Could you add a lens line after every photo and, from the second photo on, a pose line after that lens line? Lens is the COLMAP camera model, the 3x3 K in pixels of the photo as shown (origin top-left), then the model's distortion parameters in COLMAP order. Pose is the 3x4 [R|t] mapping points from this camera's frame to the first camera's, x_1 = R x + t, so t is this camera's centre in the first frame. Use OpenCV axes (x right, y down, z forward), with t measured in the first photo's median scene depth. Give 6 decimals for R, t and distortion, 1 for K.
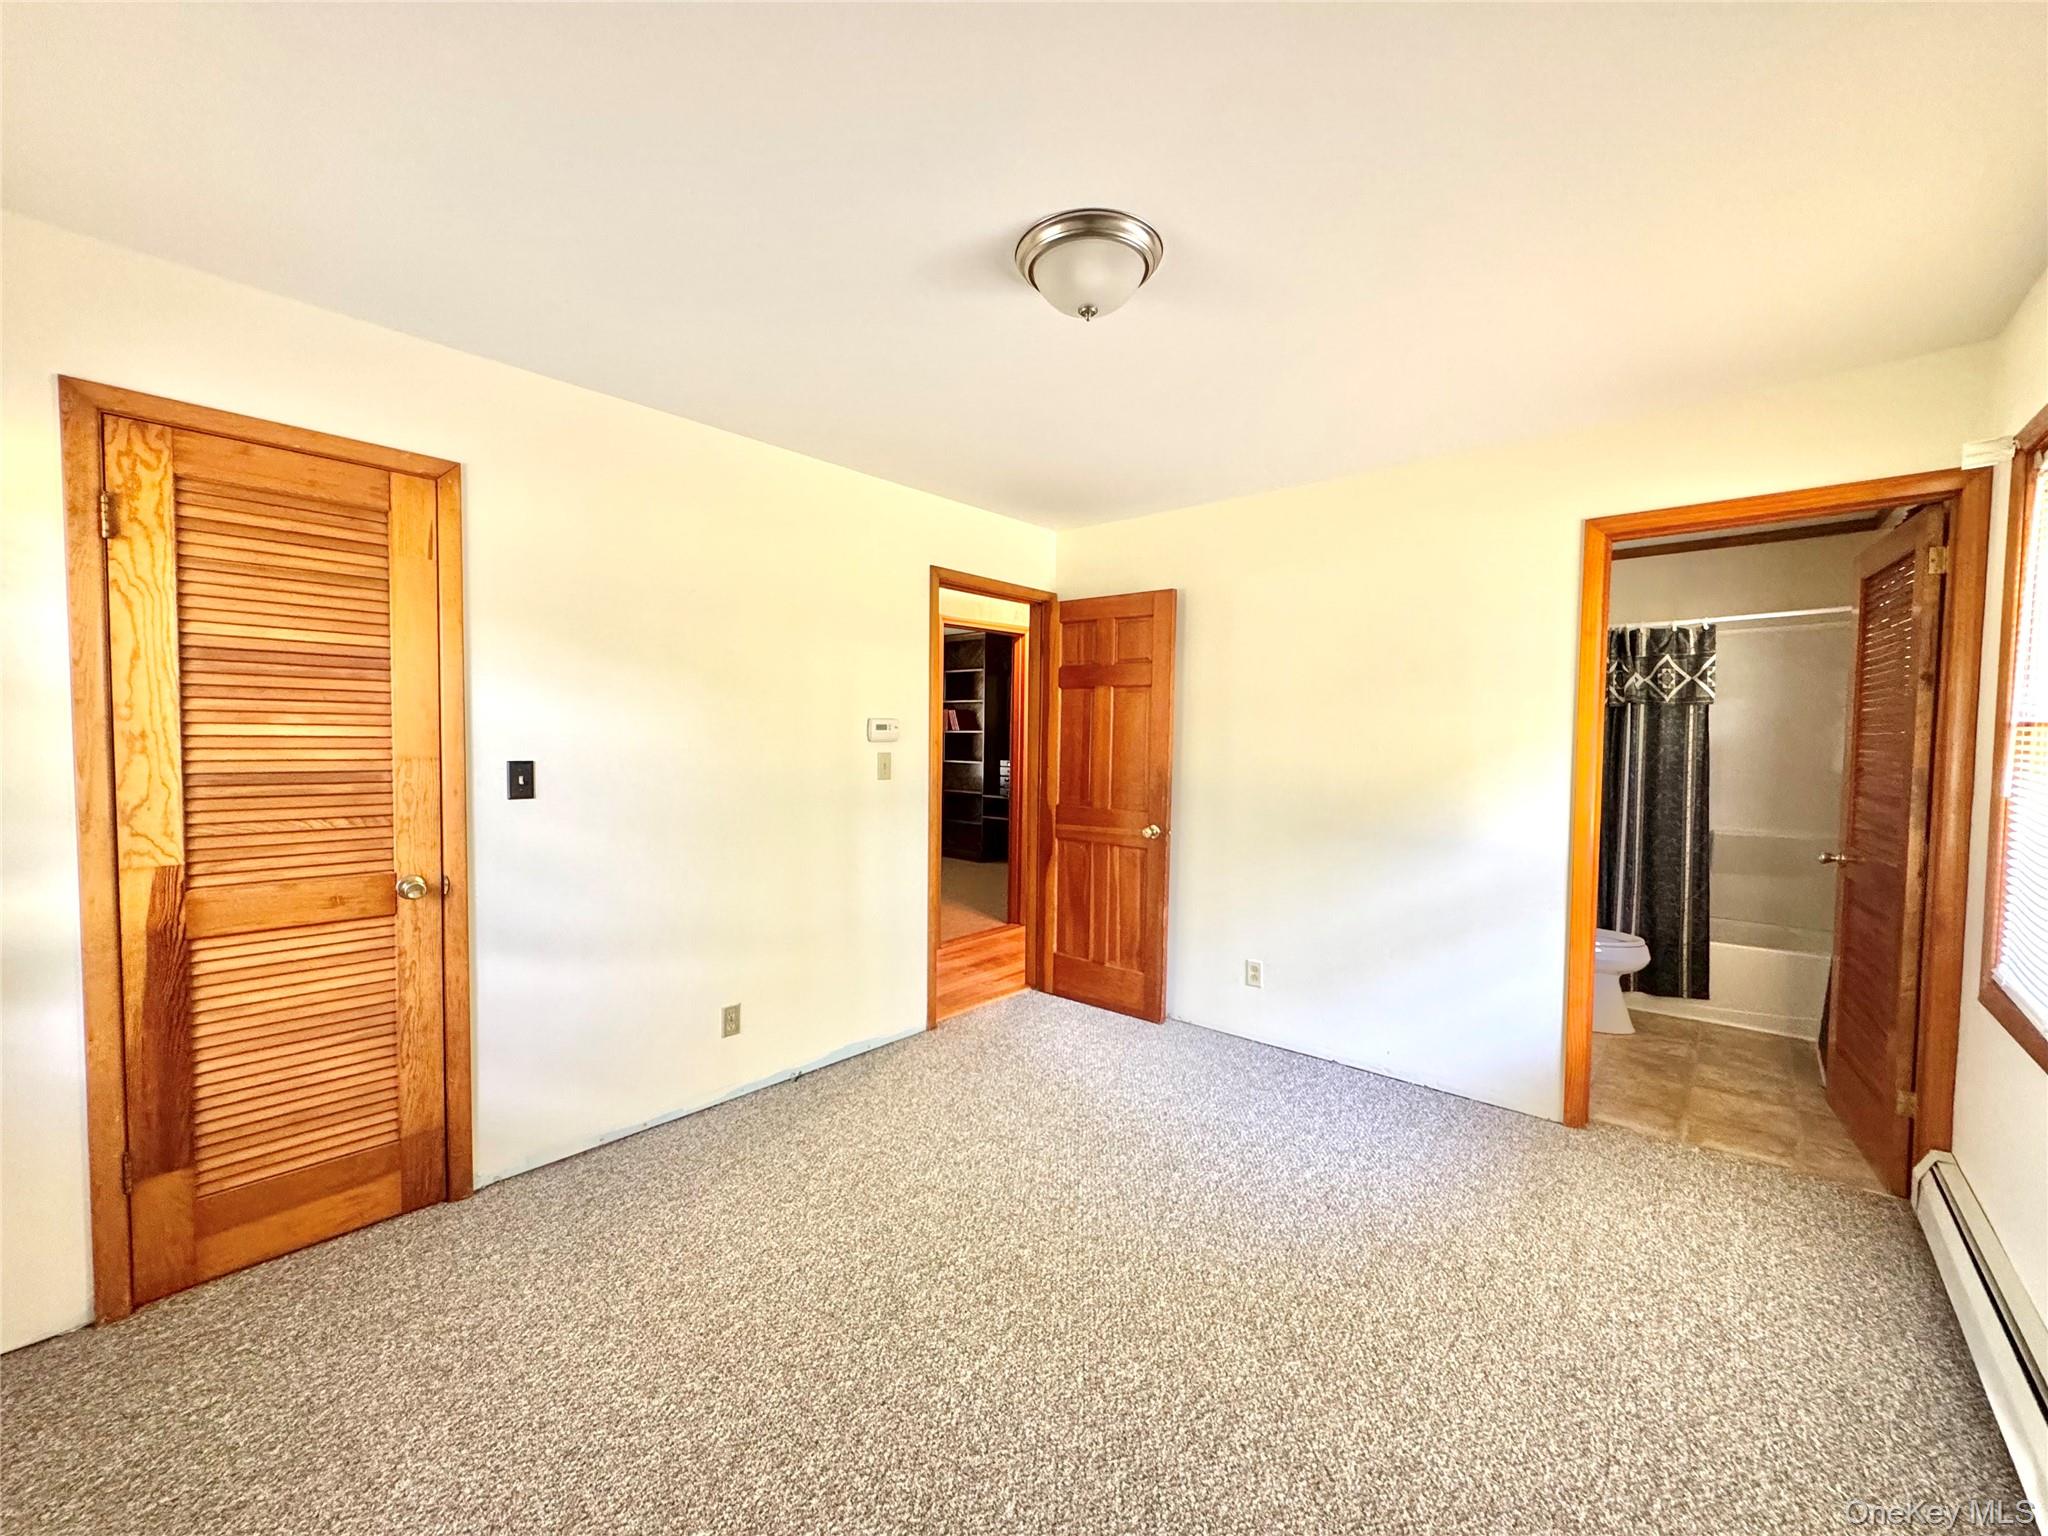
lens RADIAL K [[816.3, 0, 1025.0], [0, 816.3, 769.9], [0, 0, 1]] dist [-0.002589, 0.000407]
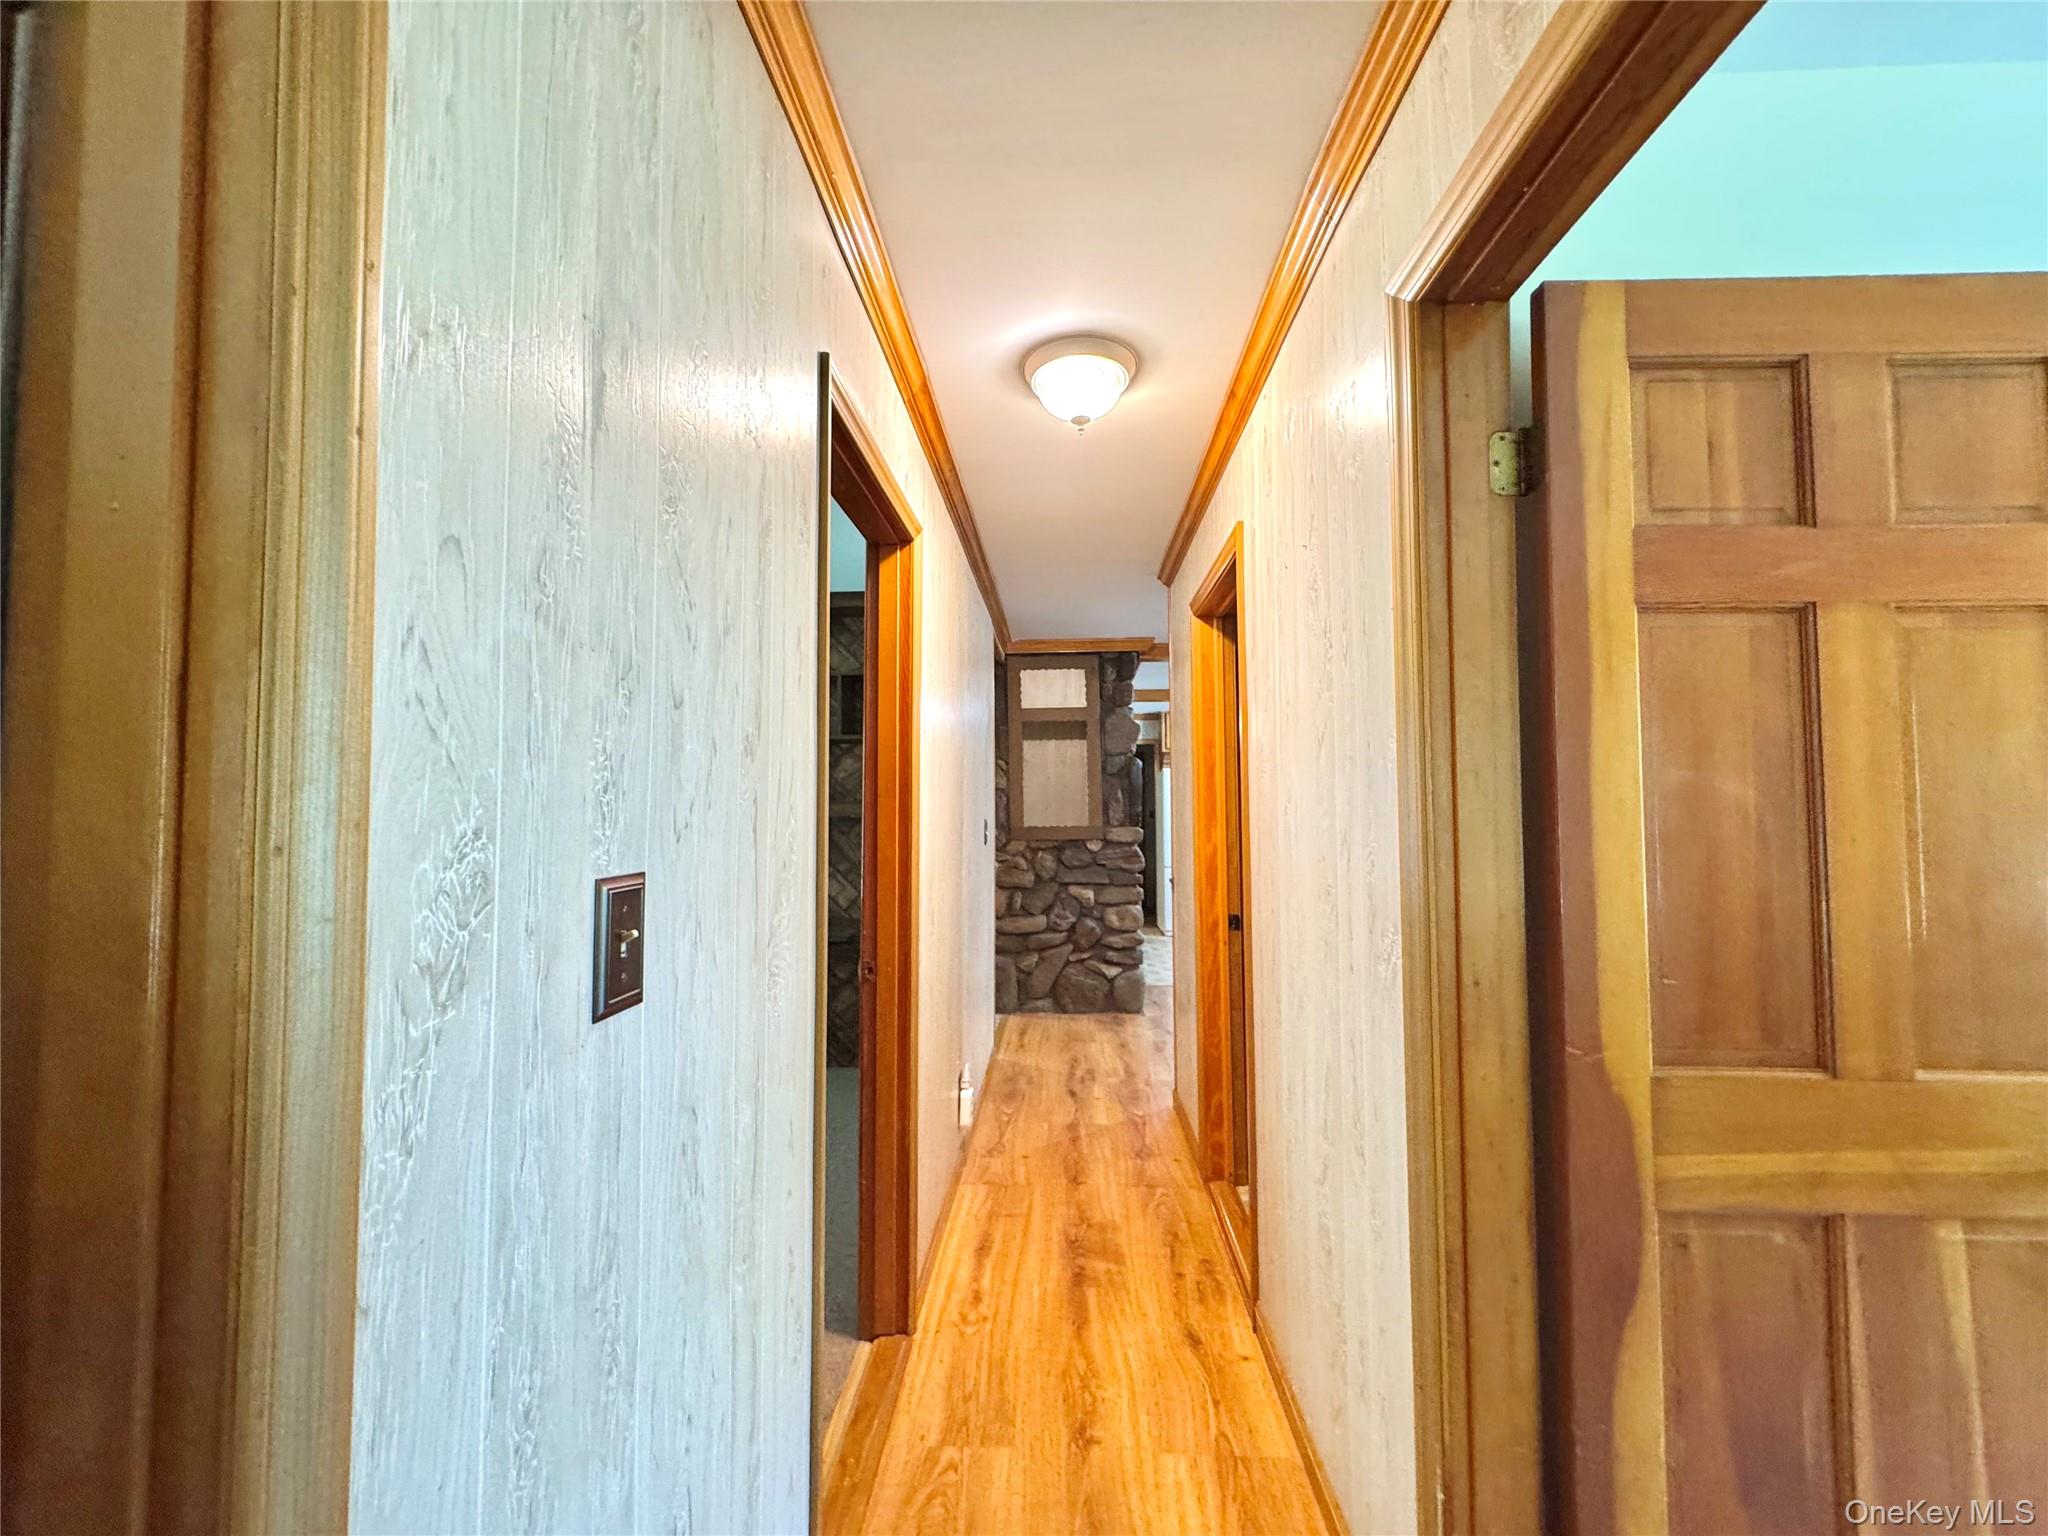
lens RADIAL K [[816.3, 0, 1025.0], [0, 816.3, 769.9], [0, 0, 1]] dist [-0.002589, 0.000407]
pose [[0.781142, 0.013312, 0.624212, -0.297620], [0.043633, 0.996164, -0.075847, -0.044188], [-0.622827, 0.086484, 0.777565, 1.038611]]
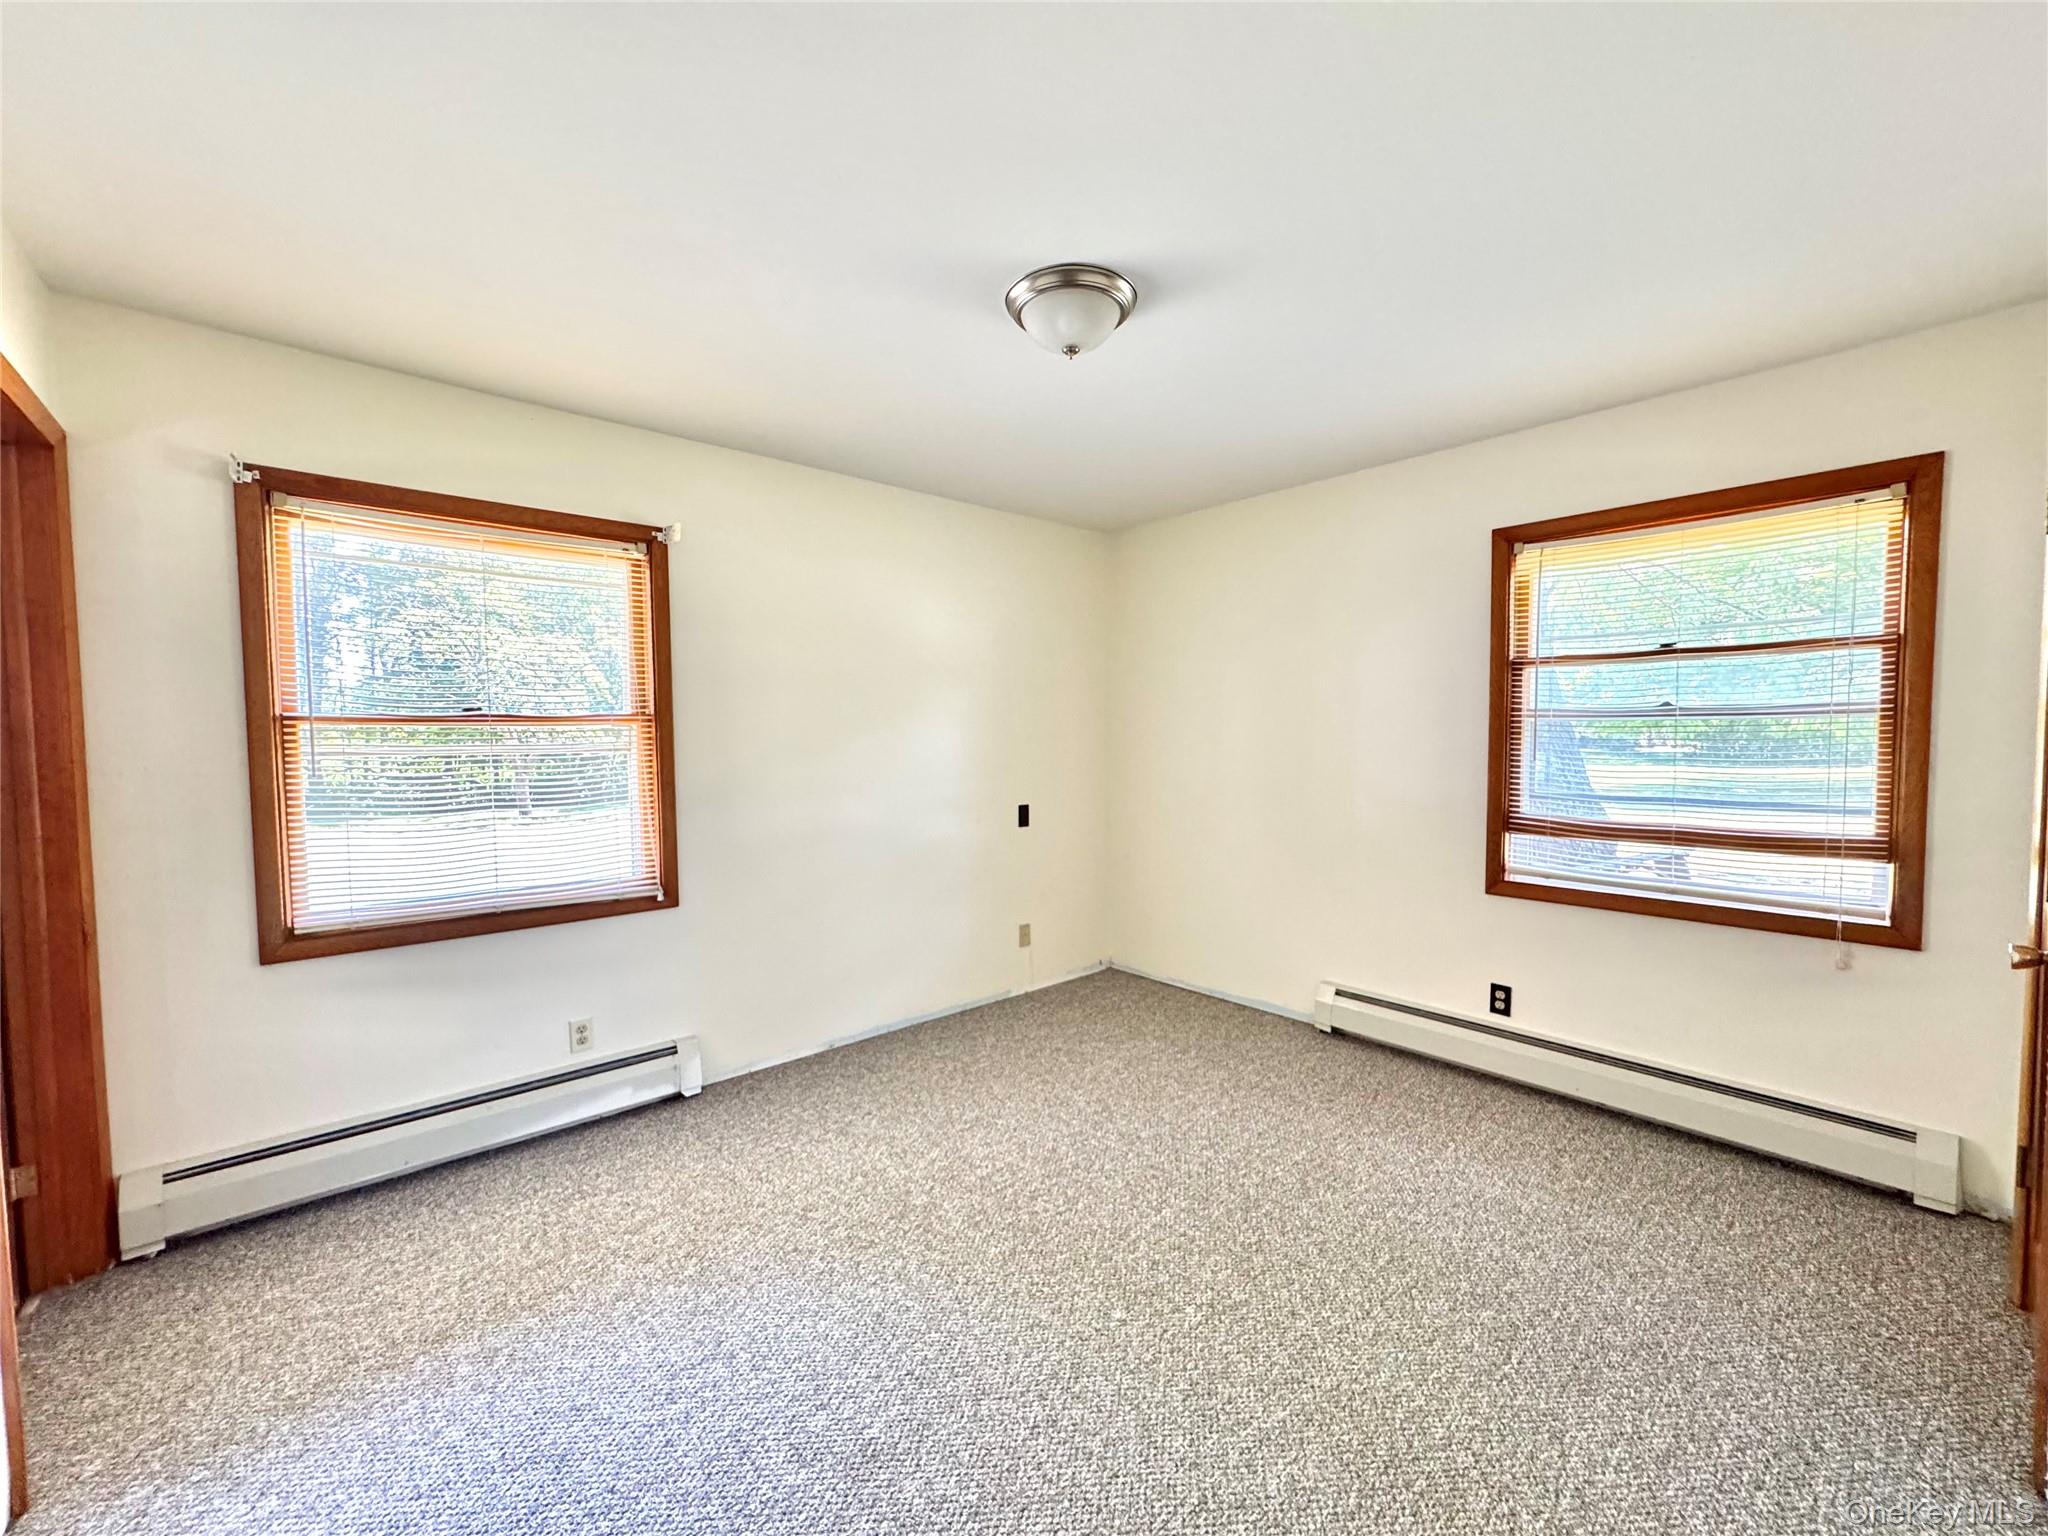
lens RADIAL K [[816.3, 0, 1025.0], [0, 816.3, 769.9], [0, 0, 1]] dist [-0.002589, 0.000407]
pose [[-0.991901, -0.008099, 0.126758, -0.003145], [0.004006, 0.995473, 0.094957, -0.046857], [-0.126954, 0.094695, -0.987378, 1.056944]]
